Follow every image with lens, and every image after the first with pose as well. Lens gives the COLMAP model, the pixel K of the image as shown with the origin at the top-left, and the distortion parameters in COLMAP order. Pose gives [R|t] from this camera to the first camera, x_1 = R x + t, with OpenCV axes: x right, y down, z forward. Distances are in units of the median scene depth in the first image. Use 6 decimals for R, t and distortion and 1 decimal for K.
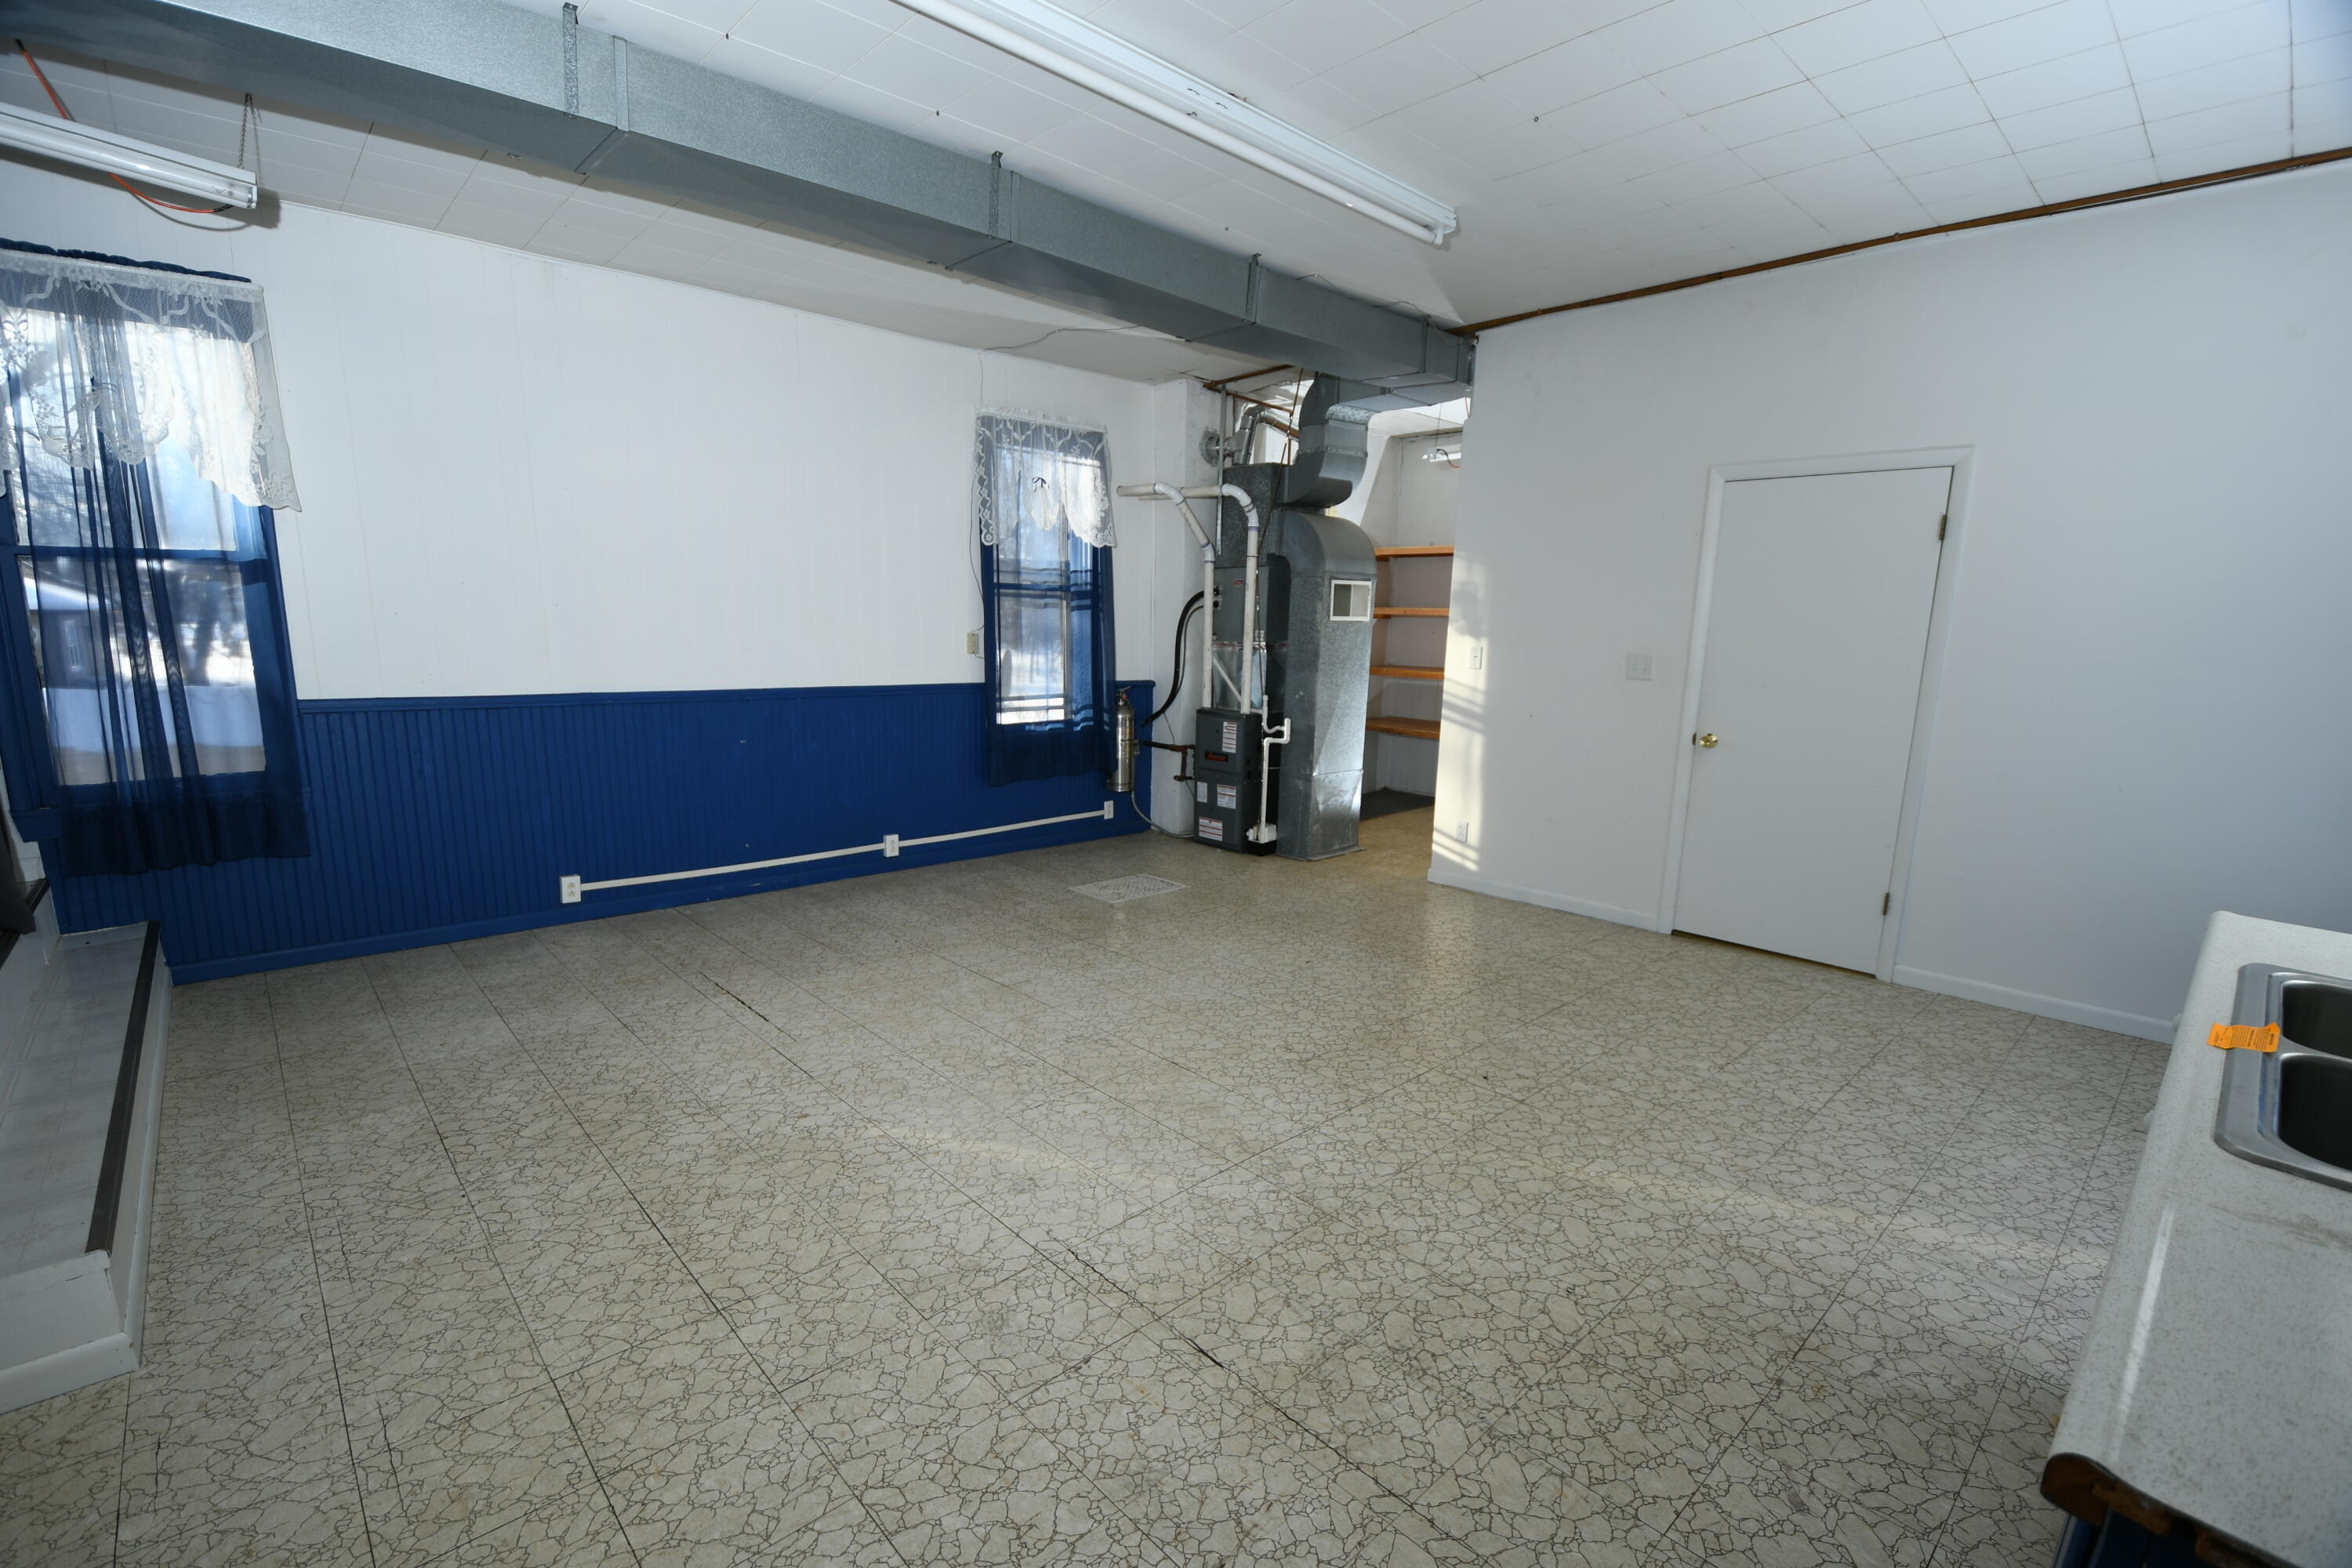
lens RADIAL K [[1043.1, 0, 1162.8], [0, 1043.1, 818.5], [0, 0, 1]] dist [-0.001187, -0.000652]
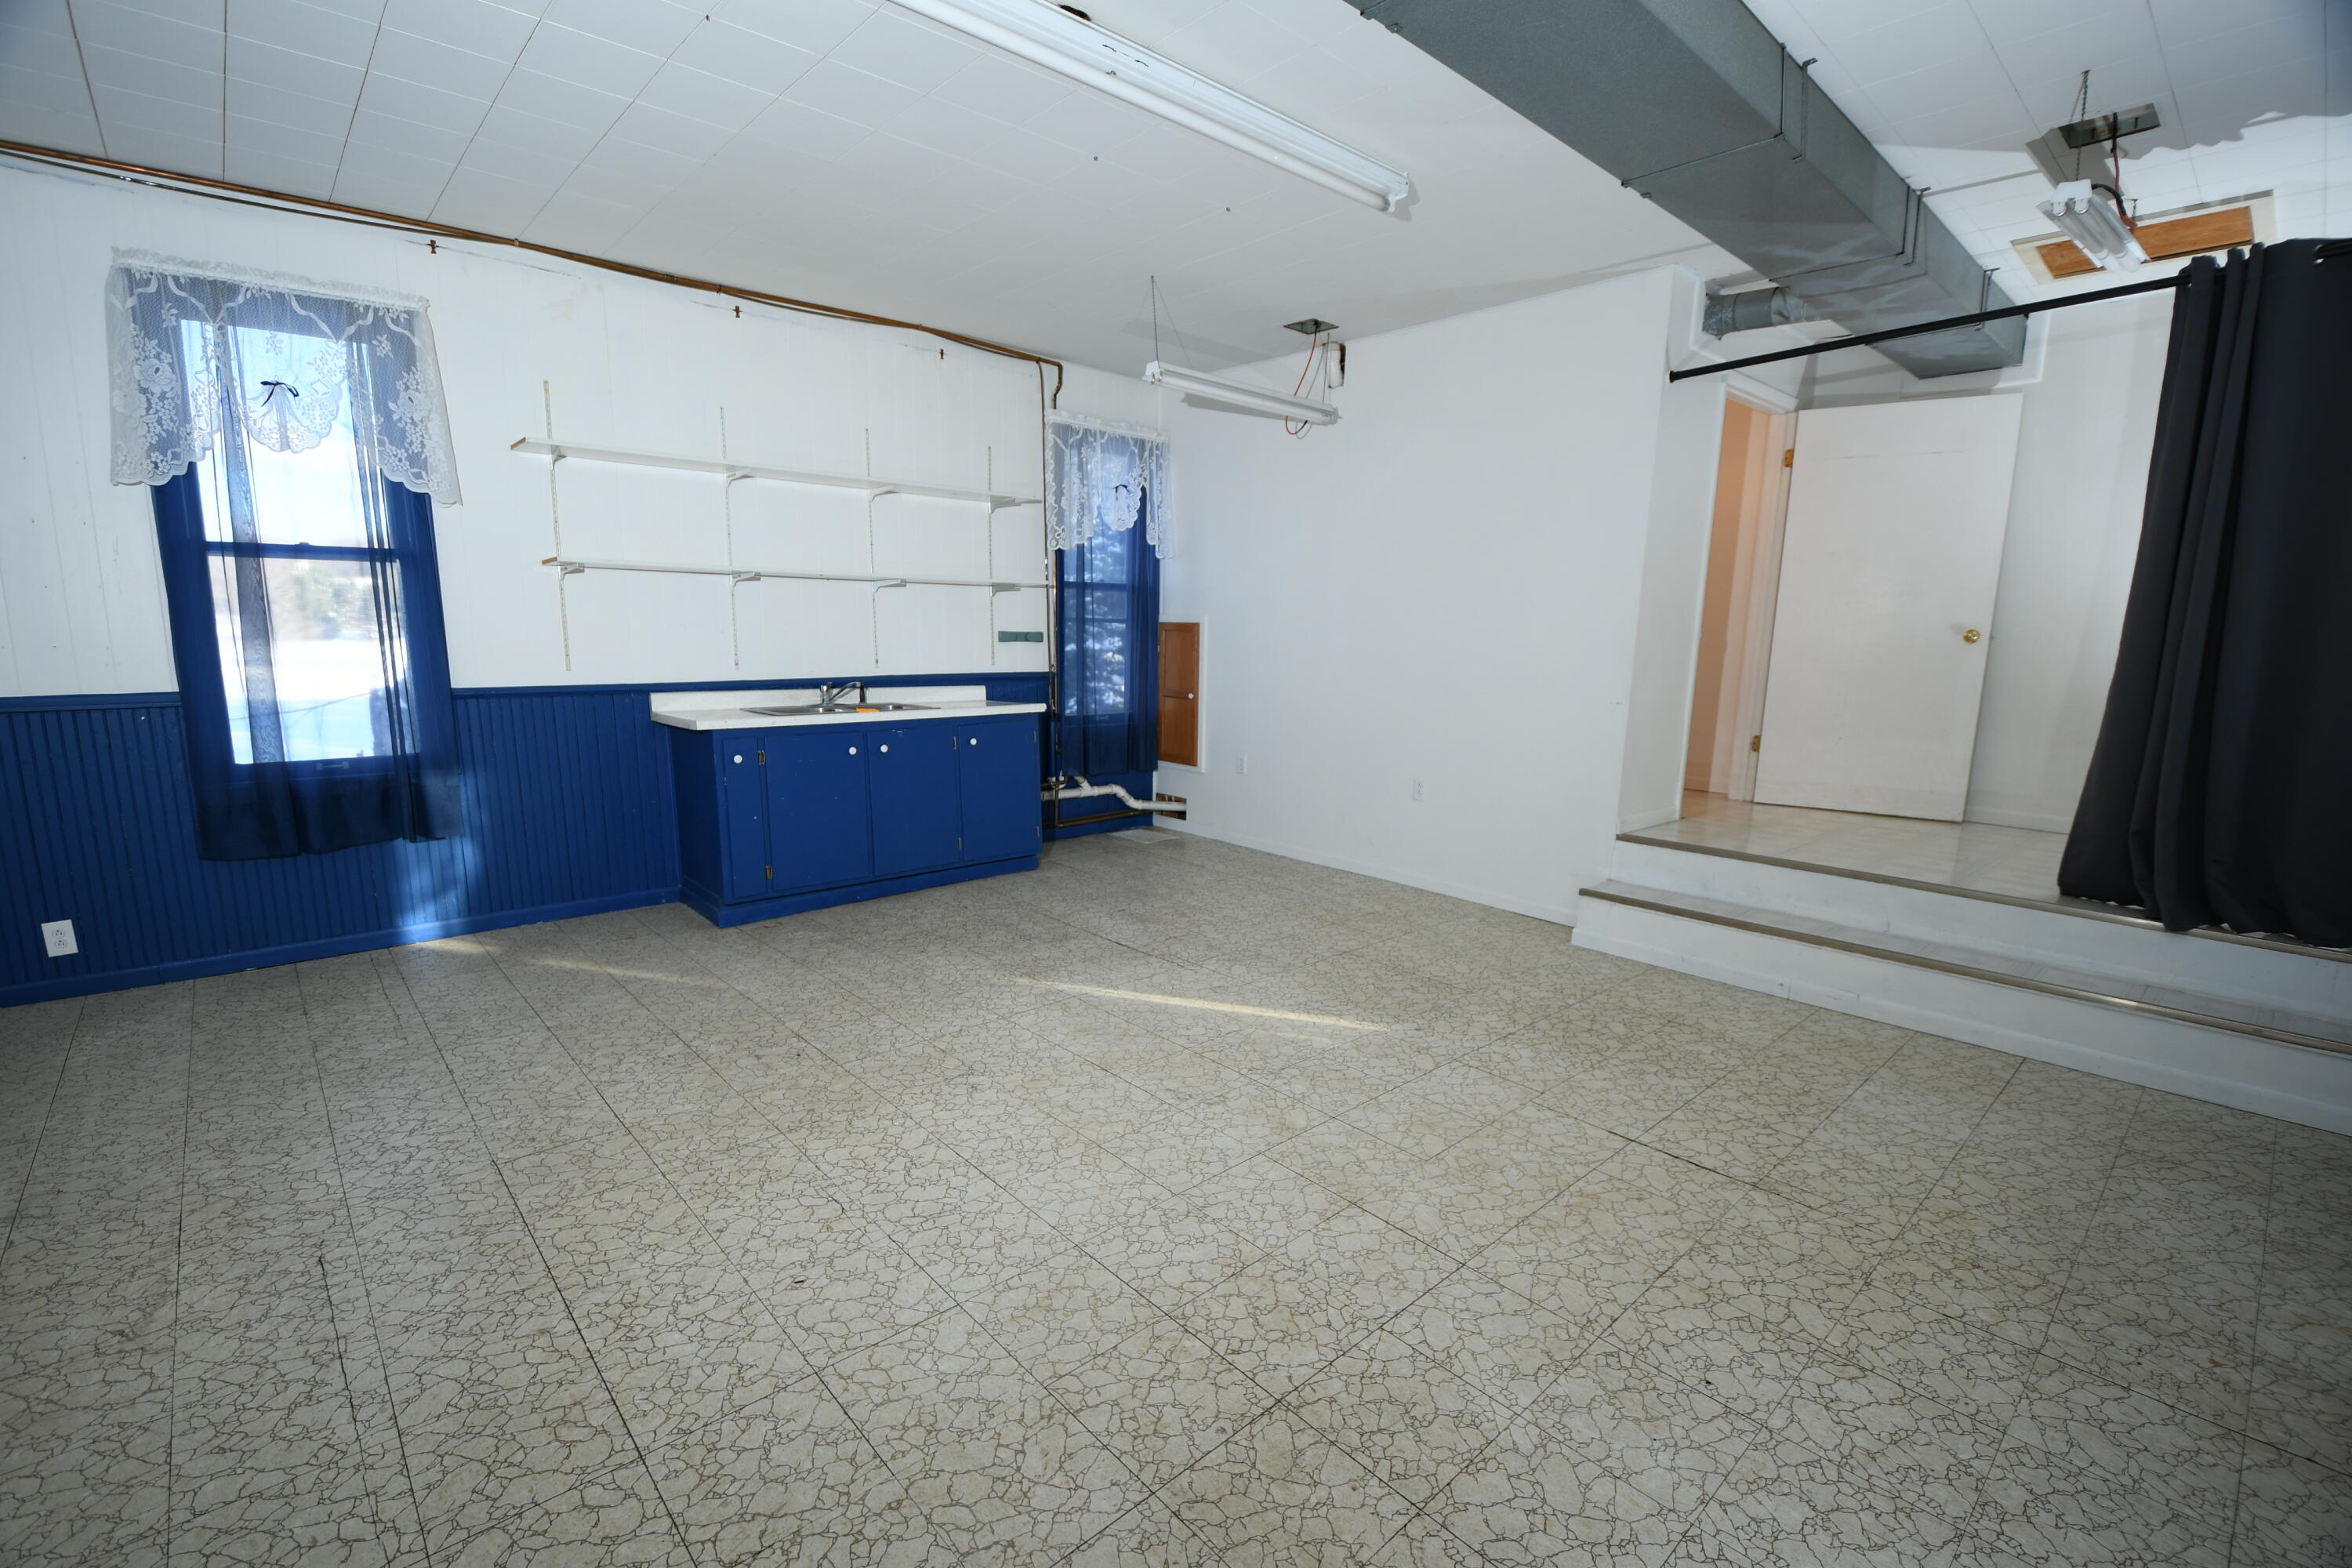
lens RADIAL K [[1043.1, 0, 1162.8], [0, 1043.1, 818.5], [0, 0, 1]] dist [-0.001187, -0.000652]
pose [[-0.999505, -0.031108, 0.004608, -0.041327], [-0.027225, 0.929320, 0.368270, -0.352774], [-0.015739, 0.367962, -0.929708, 1.887929]]
